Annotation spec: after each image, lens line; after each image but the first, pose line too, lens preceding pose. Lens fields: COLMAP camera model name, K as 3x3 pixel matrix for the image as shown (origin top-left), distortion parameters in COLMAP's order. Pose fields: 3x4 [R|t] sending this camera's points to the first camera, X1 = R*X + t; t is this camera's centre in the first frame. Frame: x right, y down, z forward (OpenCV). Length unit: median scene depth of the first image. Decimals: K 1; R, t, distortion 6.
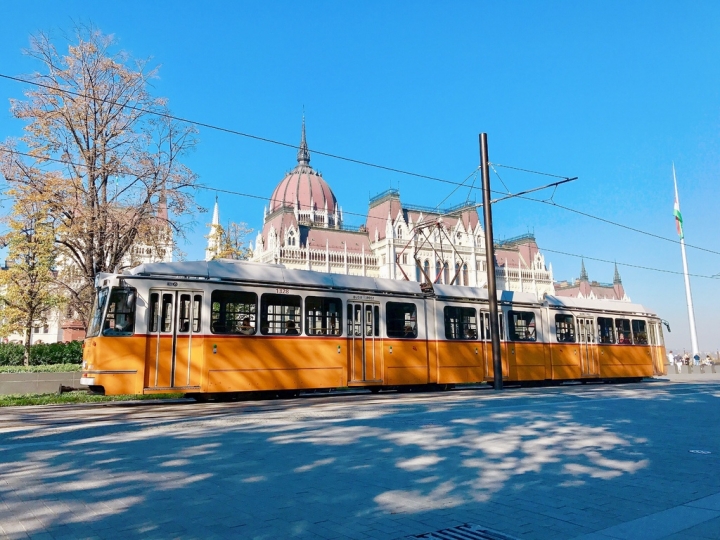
lens RADIAL K [[553.5, 0, 360.0], [0, 553.5, 270.0], [0, 0, 1]] dist [-0.003047, -0.004105]
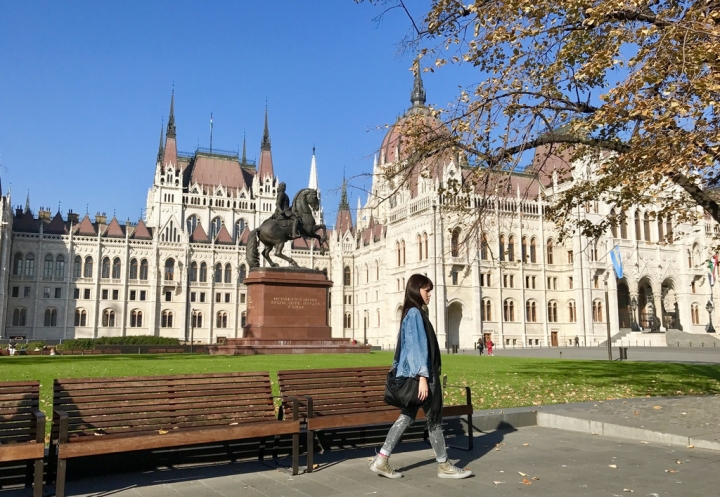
lens RADIAL K [[572.2, 0, 361.4], [0, 572.2, 260.4], [0, 0, 1]] dist [0.087067, -0.240062]
pose [[0.993980, 0.000400, -0.109563, -0.135772], [0.003574, 0.999343, 0.036073, 0.021582], [0.109505, -0.036247, 0.993325, 0.155085]]
